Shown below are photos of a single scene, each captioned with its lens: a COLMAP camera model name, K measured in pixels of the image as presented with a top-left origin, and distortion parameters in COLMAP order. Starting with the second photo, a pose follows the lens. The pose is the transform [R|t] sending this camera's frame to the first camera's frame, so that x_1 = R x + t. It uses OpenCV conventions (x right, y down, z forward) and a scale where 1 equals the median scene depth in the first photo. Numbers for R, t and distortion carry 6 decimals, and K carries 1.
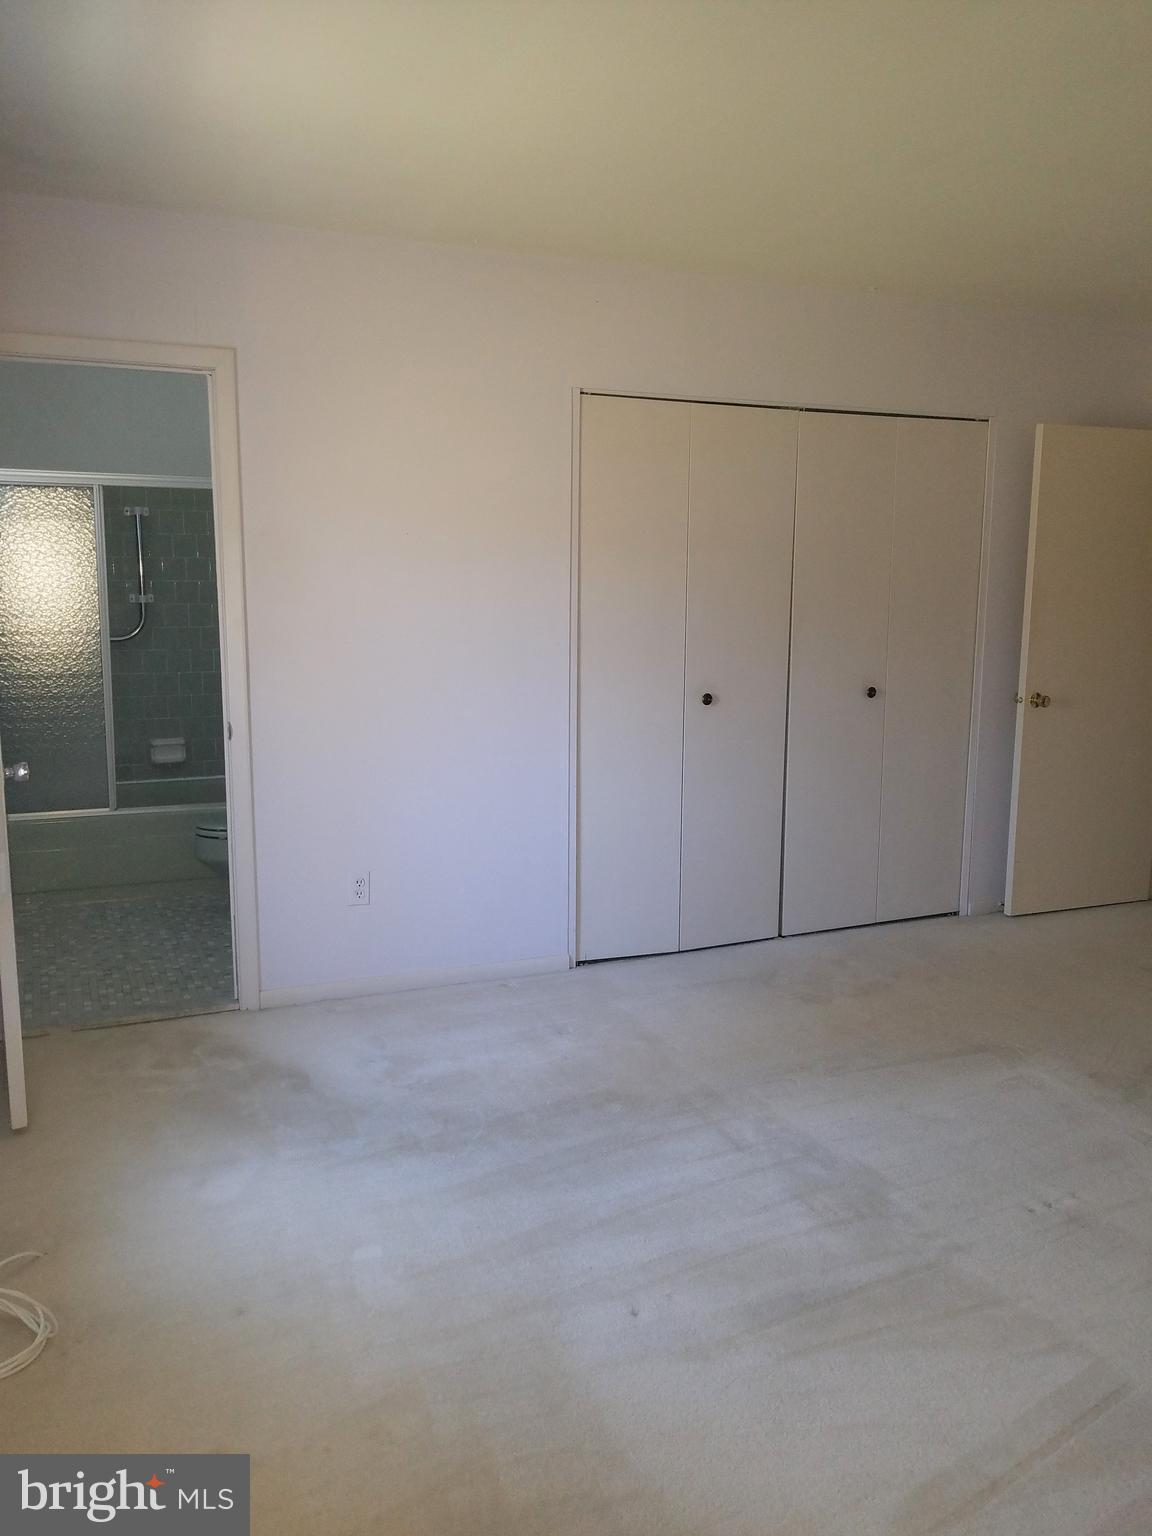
lens RADIAL K [[1138.6, 0, 576.0], [0, 1138.6, 768.0], [0, 0, 1]] dist [0.000180, -0.000173]
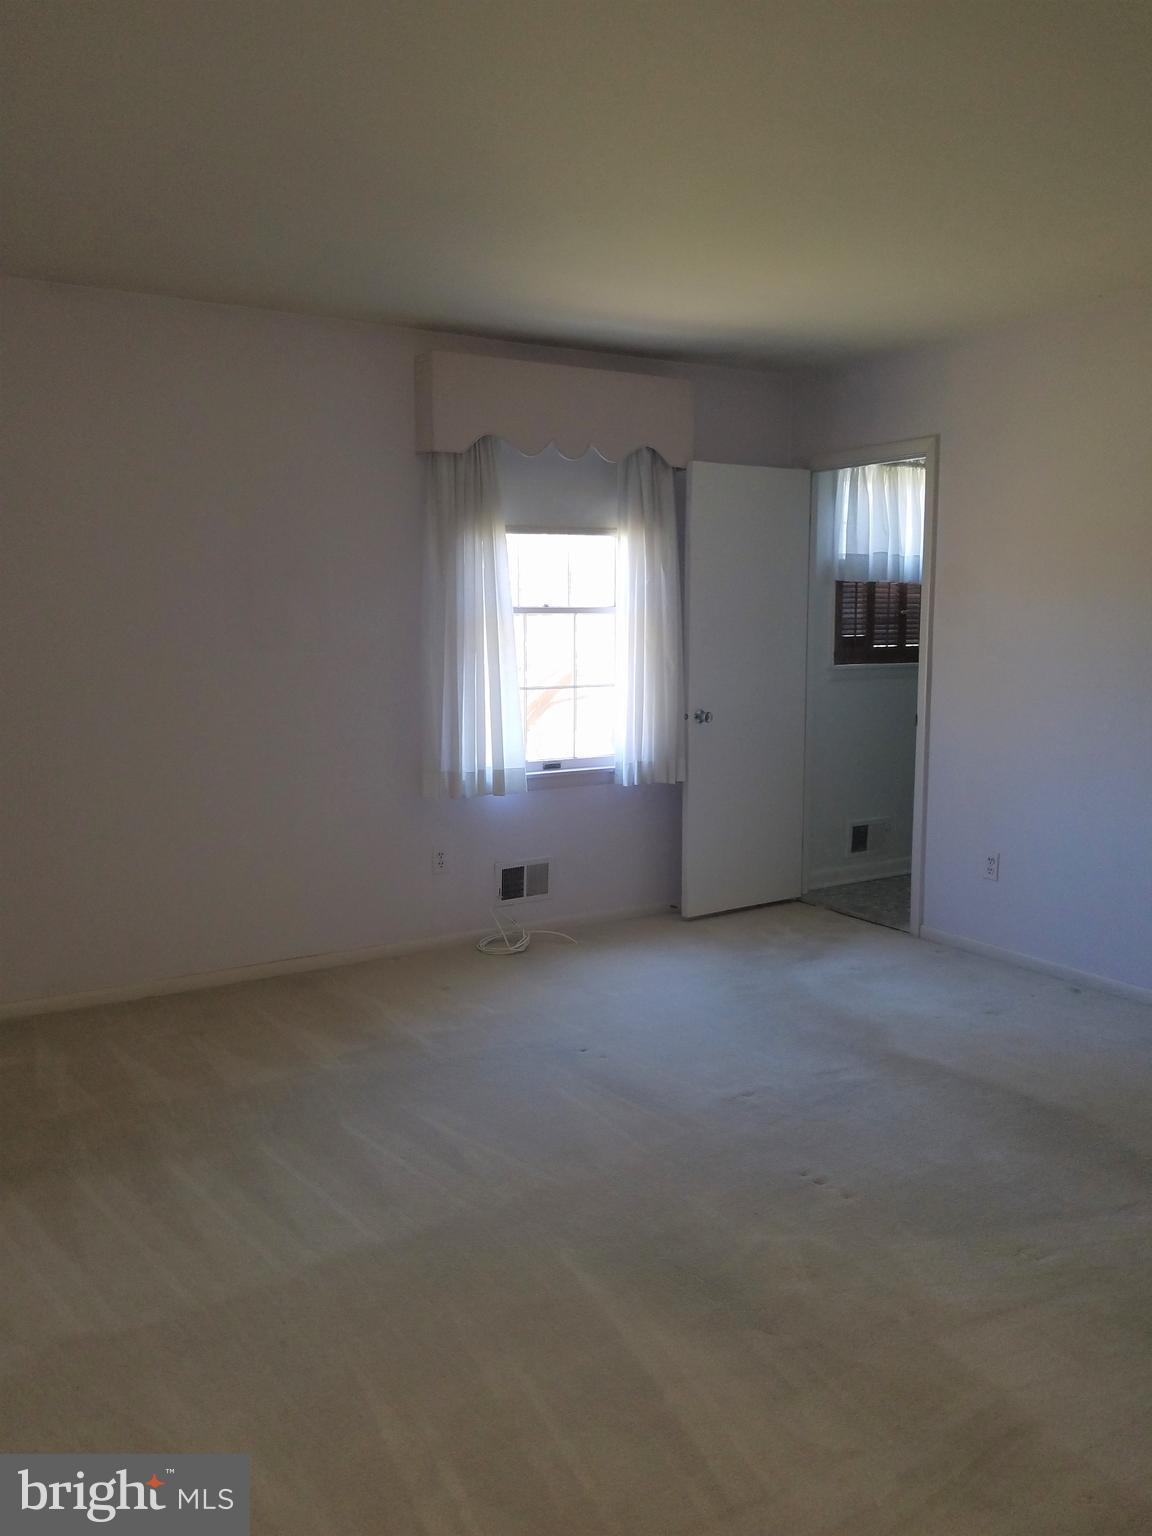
lens RADIAL K [[1206.5, 0, 574.0], [0, 1206.5, 759.6], [0, 0, 1]] dist [0.002732, -0.002459]
pose [[0.191704, 0.130511, -0.972737, 1.079372], [-0.142546, 0.984312, 0.103971, -0.082724], [0.971046, 0.118728, 0.207300, 0.350038]]
